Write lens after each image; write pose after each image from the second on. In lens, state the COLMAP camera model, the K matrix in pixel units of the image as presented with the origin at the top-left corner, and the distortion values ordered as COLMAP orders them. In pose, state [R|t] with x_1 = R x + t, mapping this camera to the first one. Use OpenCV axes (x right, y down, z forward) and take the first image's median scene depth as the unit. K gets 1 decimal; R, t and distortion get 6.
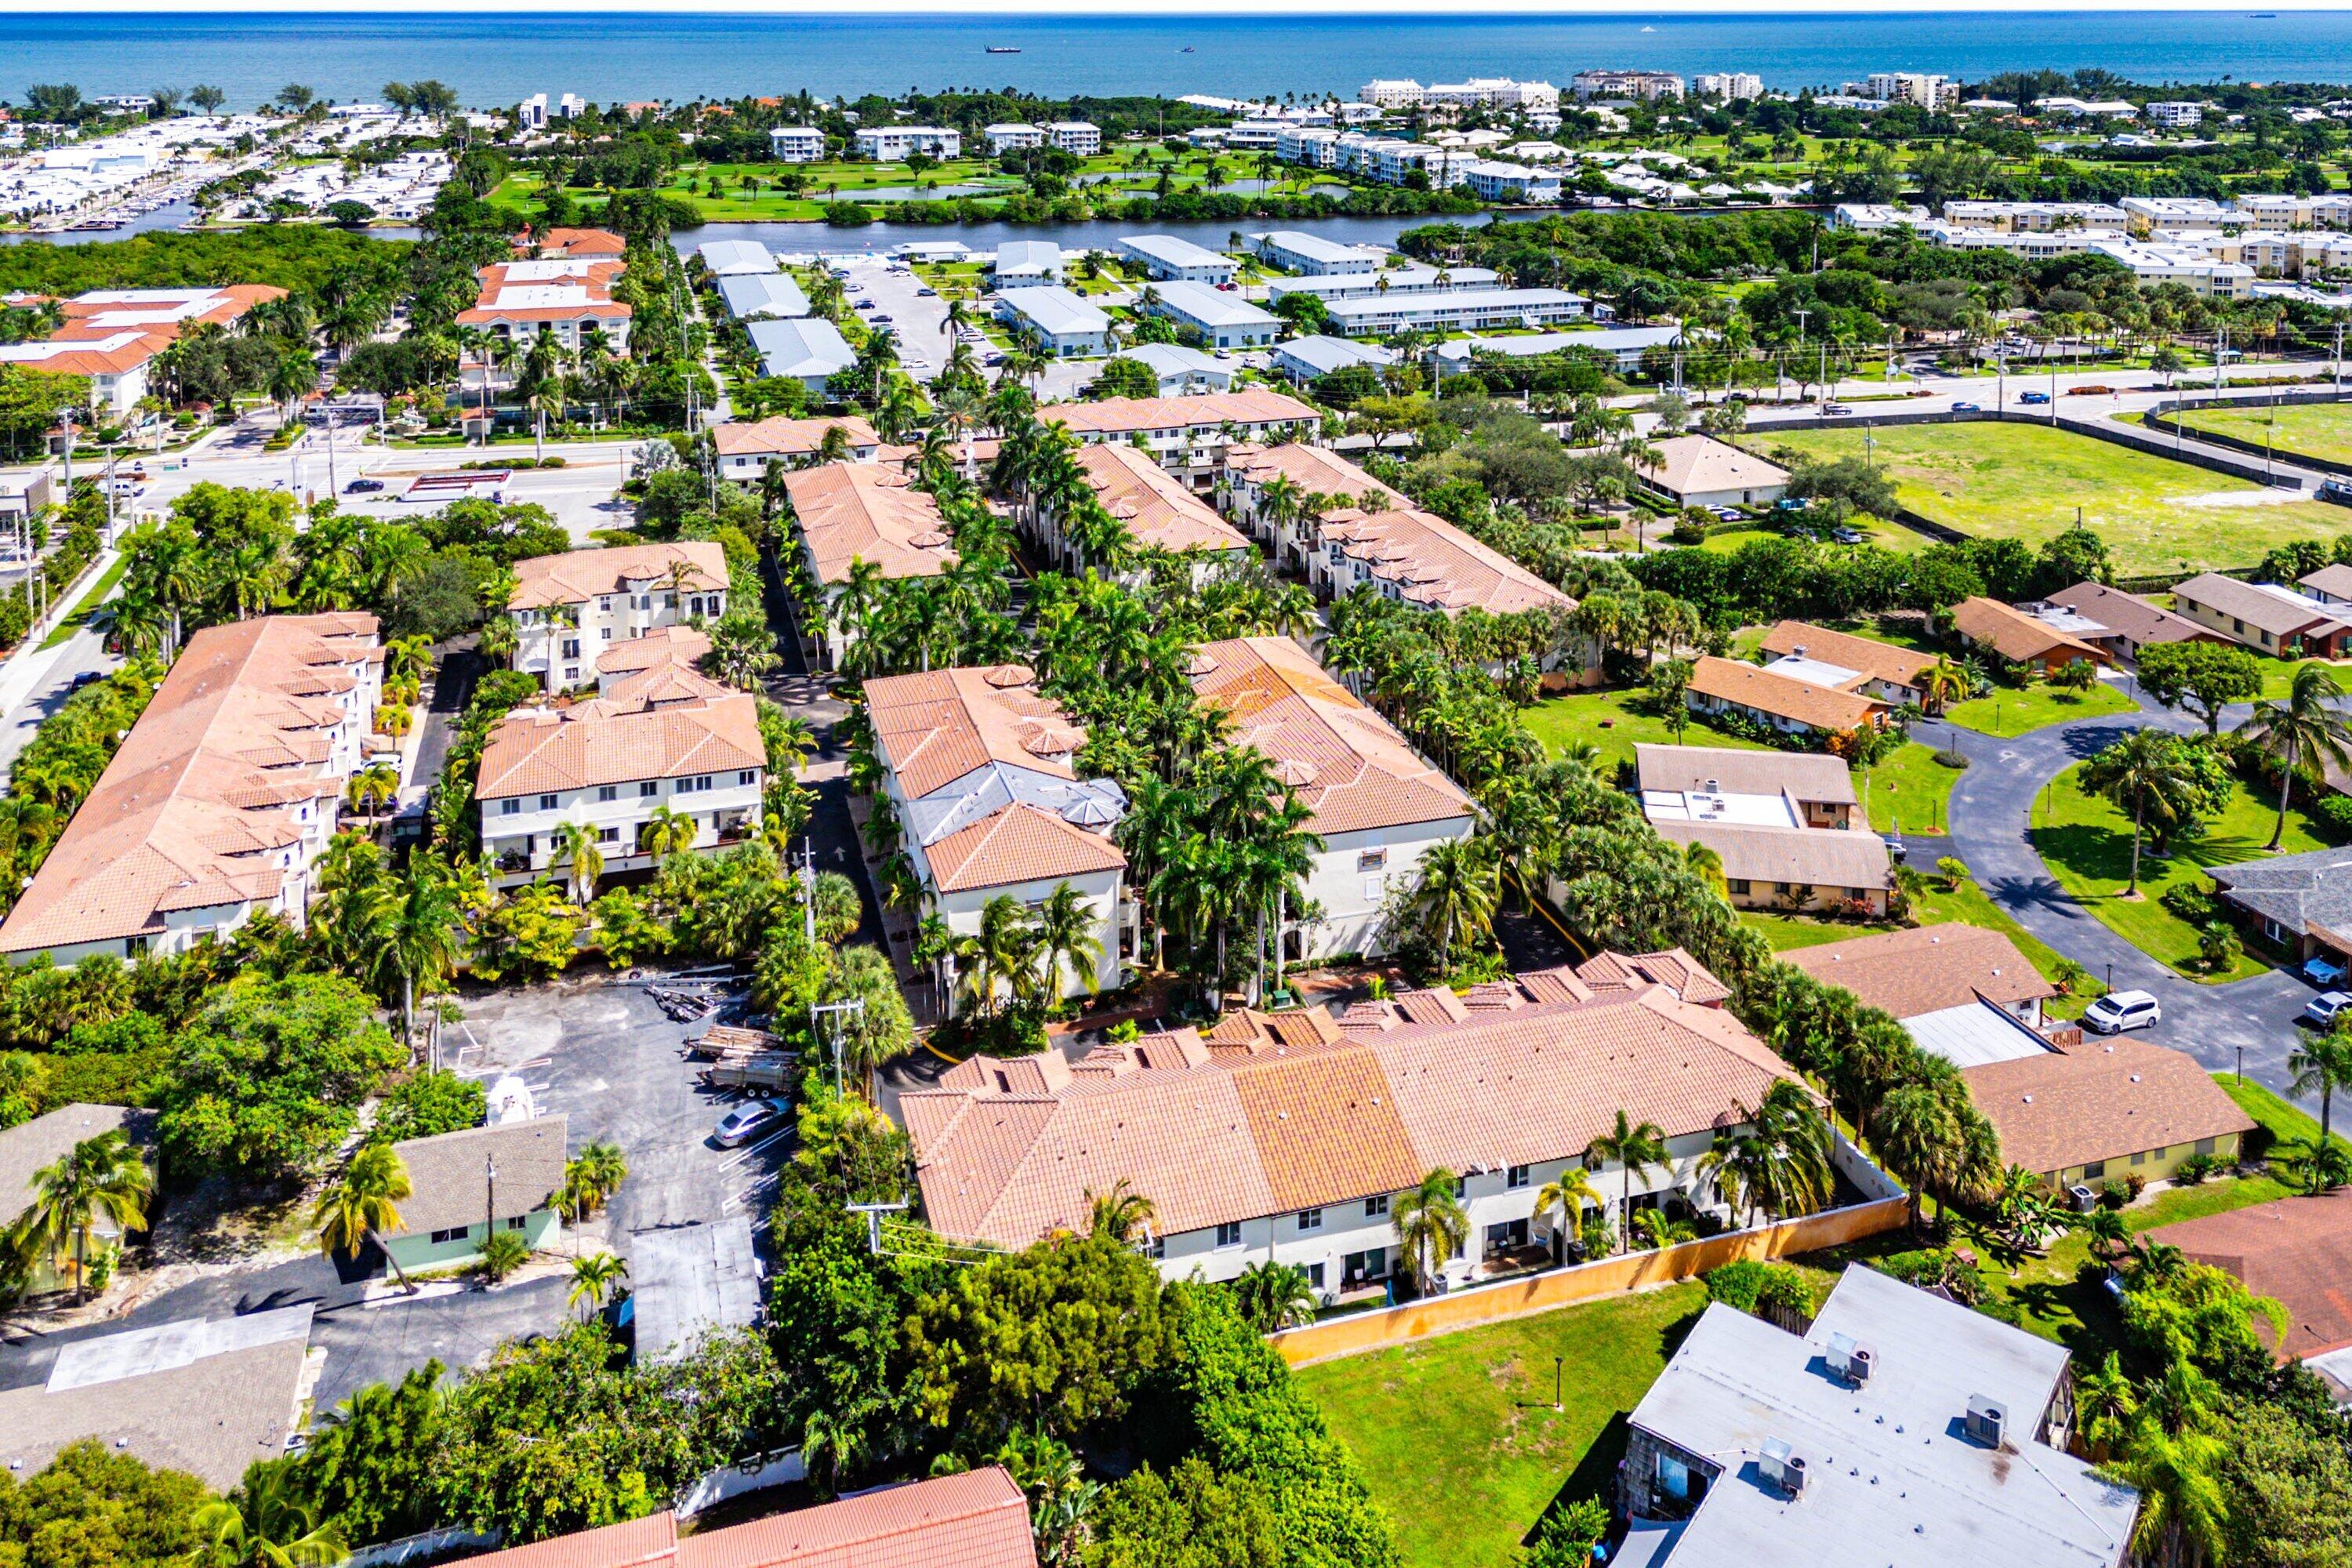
lens RADIAL K [[1684.8, 0, 1176.0], [0, 1684.8, 784.0], [0, 0, 1]] dist [0.044469, -0.026572]
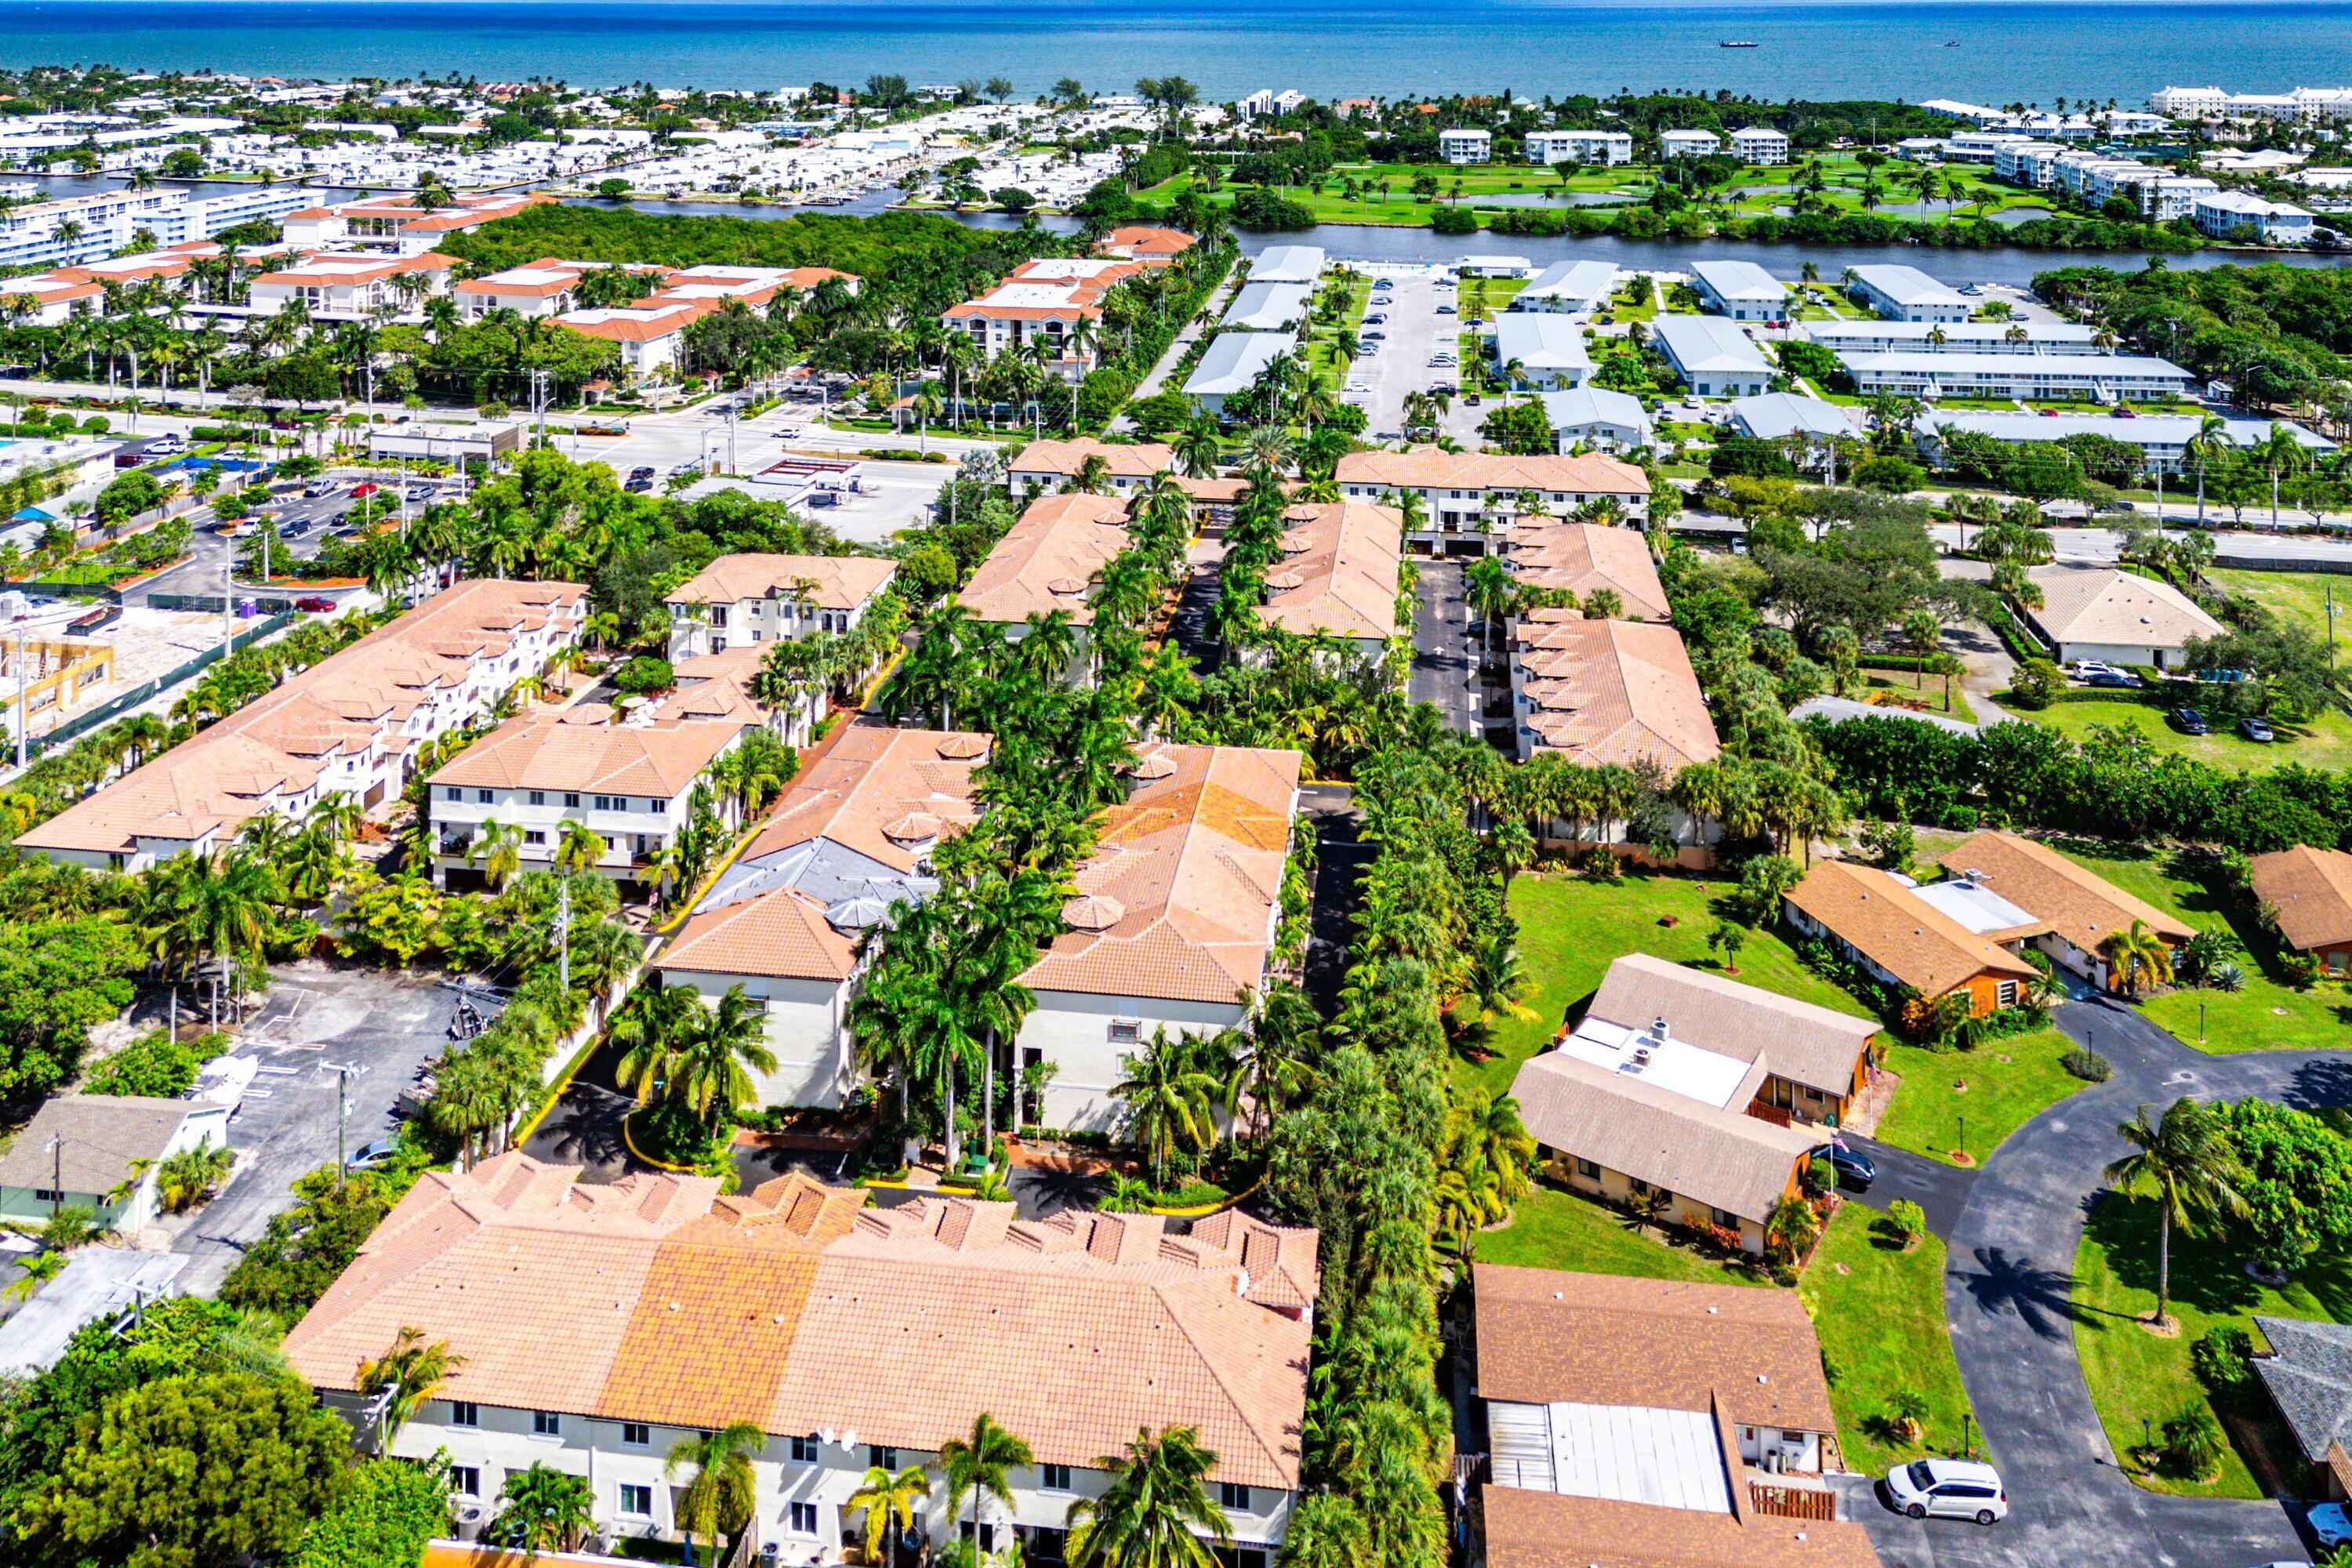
lens RADIAL K [[1684.8, 0, 1176.0], [0, 1684.8, 784.0], [0, 0, 1]] dist [0.044469, -0.026572]
pose [[0.909197, 0.176480, -0.377115, 0.226589], [-0.174982, 0.983817, 0.038532, -0.061138], [0.377813, 0.030955, 0.925364, 0.096921]]
